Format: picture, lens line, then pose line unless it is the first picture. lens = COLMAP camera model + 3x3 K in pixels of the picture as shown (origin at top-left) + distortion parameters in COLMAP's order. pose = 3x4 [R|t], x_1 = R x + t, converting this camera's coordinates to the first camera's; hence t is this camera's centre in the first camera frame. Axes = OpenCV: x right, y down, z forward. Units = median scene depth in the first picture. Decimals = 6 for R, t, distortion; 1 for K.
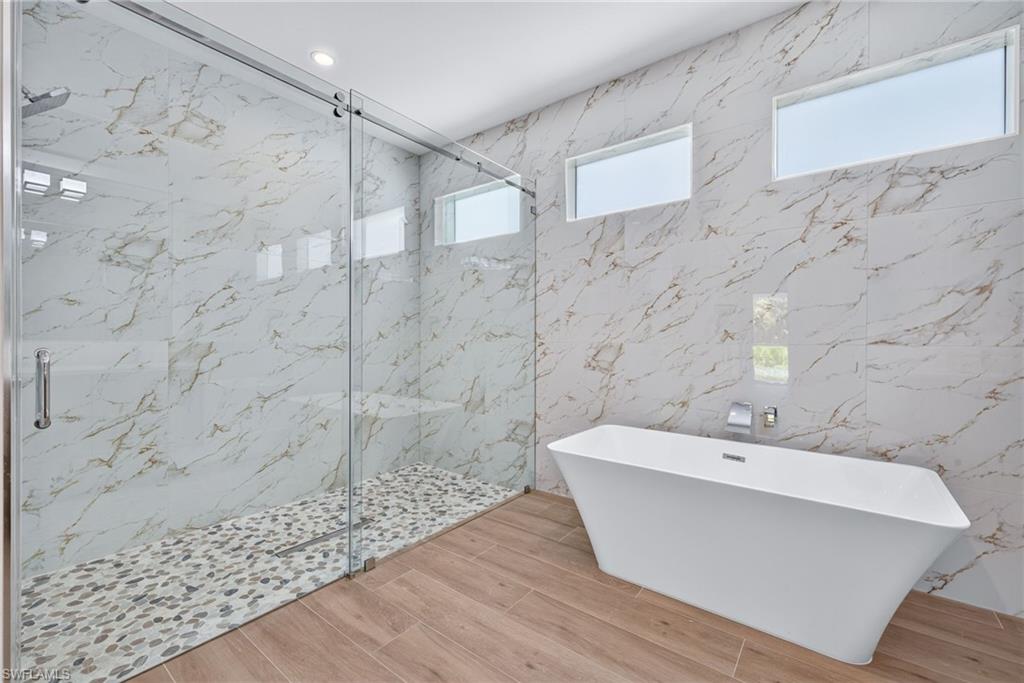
lens RADIAL K [[422.7, 0, 510.7], [0, 422.7, 343.0], [0, 0, 1]] dist [0.008554, -0.000626]
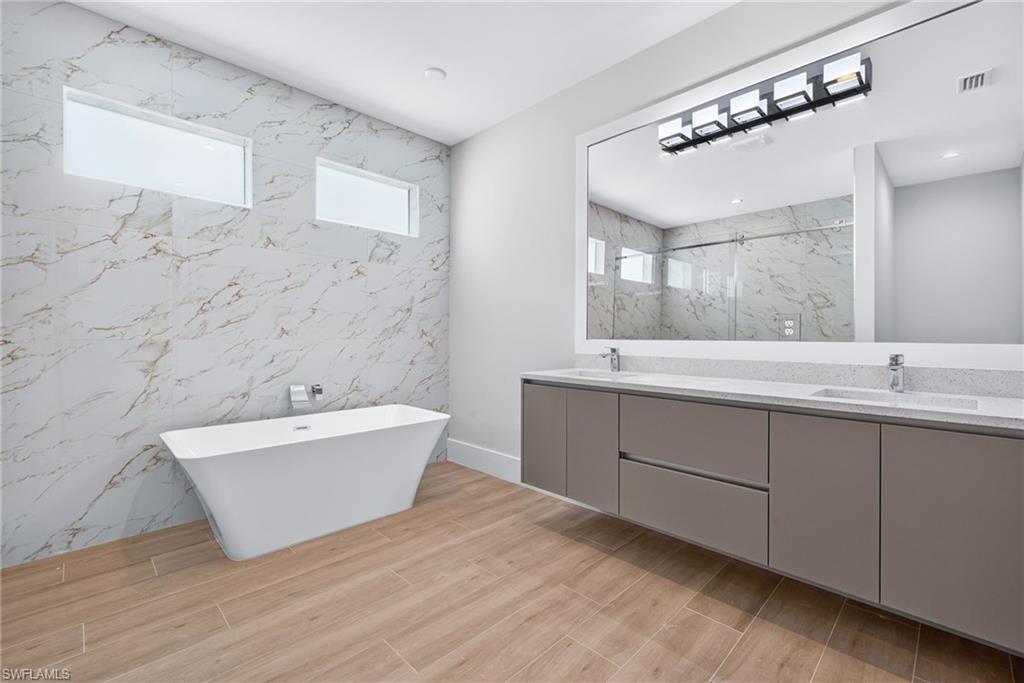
lens RADIAL K [[454.0, 0, 506.8], [0, 454.0, 337.5], [0, 0, 1]] dist [0.009174, 0.000325]
pose [[0.139180, -0.014617, 0.990159, -0.683685], [0.000234, 0.999892, 0.014727, -0.020858], [-0.990267, -0.001818, 0.139168, 0.180058]]
